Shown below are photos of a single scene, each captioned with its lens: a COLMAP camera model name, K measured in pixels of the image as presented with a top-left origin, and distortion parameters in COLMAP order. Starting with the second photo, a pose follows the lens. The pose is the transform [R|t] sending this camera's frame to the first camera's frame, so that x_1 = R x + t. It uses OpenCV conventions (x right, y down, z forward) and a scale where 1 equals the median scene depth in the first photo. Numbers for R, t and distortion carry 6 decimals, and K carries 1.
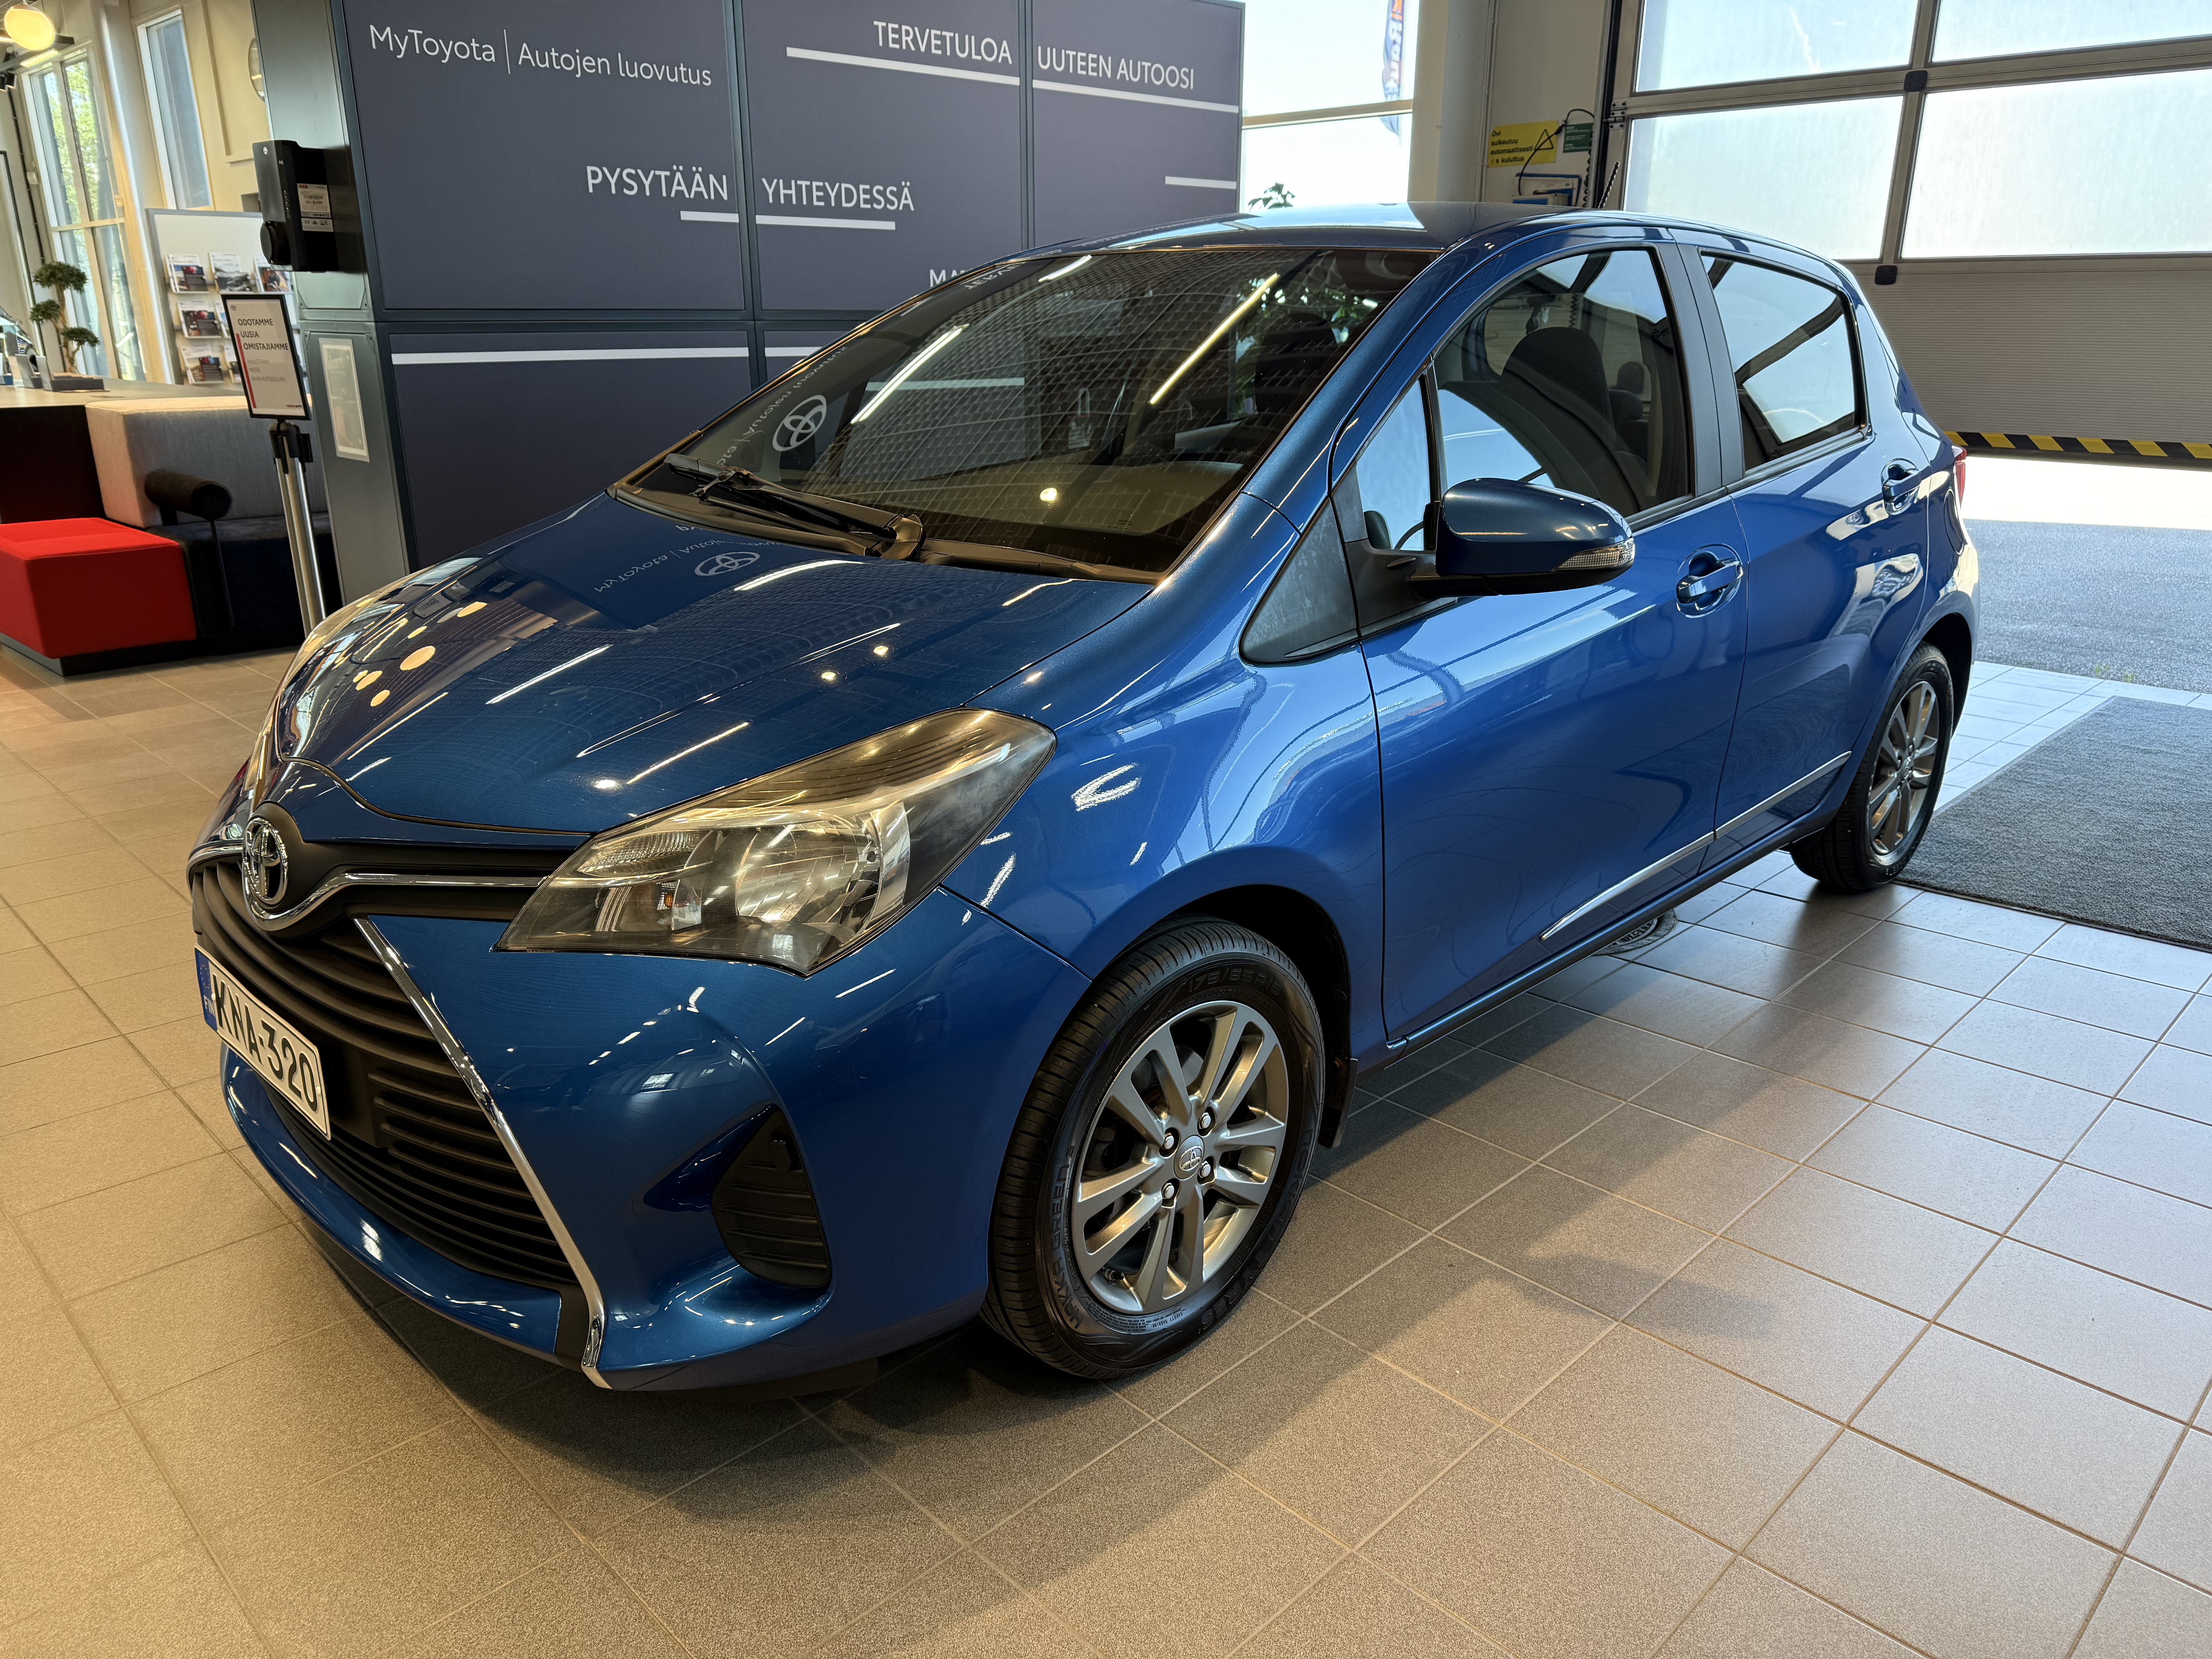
lens RADIAL K [[1562.8, 0, 1117.3], [0, 1562.8, 822.2], [0, 0, 1]] dist [0.010754, -0.032612]
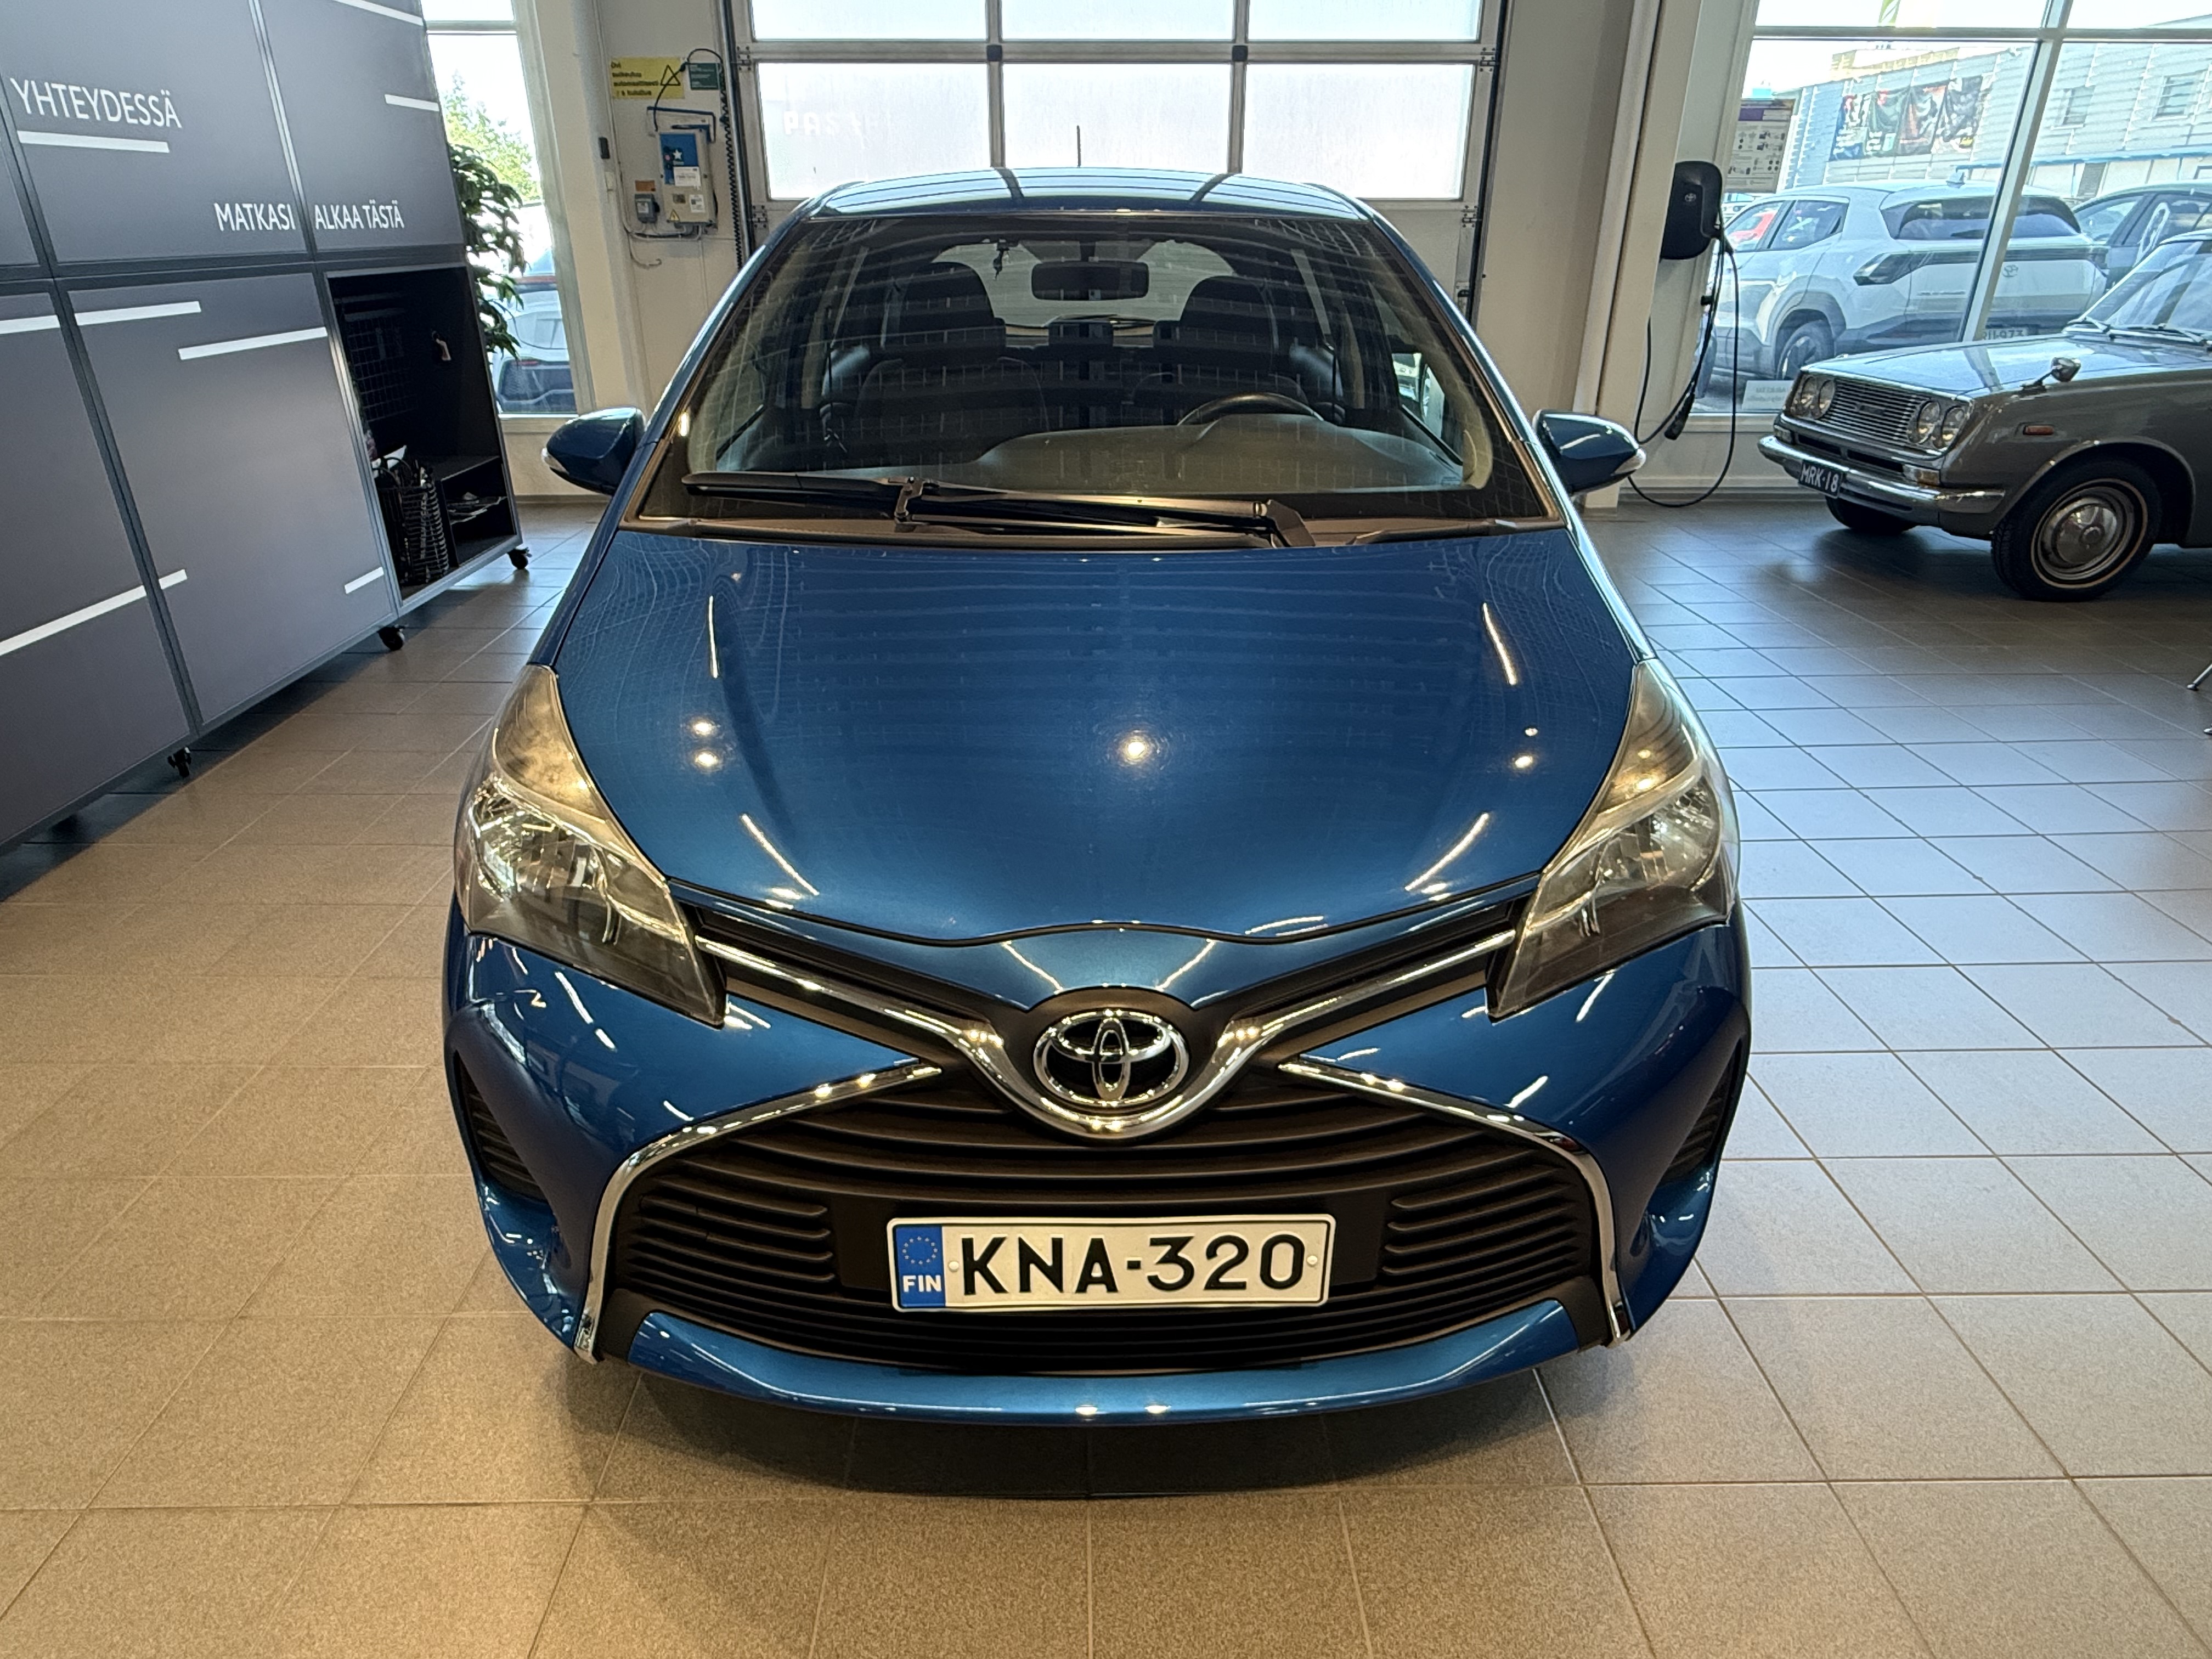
lens RADIAL K [[1280.5, 0, 1068.7], [0, 1280.5, 813.9], [0, 0, 1]] dist [0.000781, -0.001653]
pose [[0.707892, -0.305845, 0.636669, -0.350502], [0.232831, 0.952050, 0.198472, -0.081803], [-0.666843, 0.007739, 0.745158, 0.212690]]
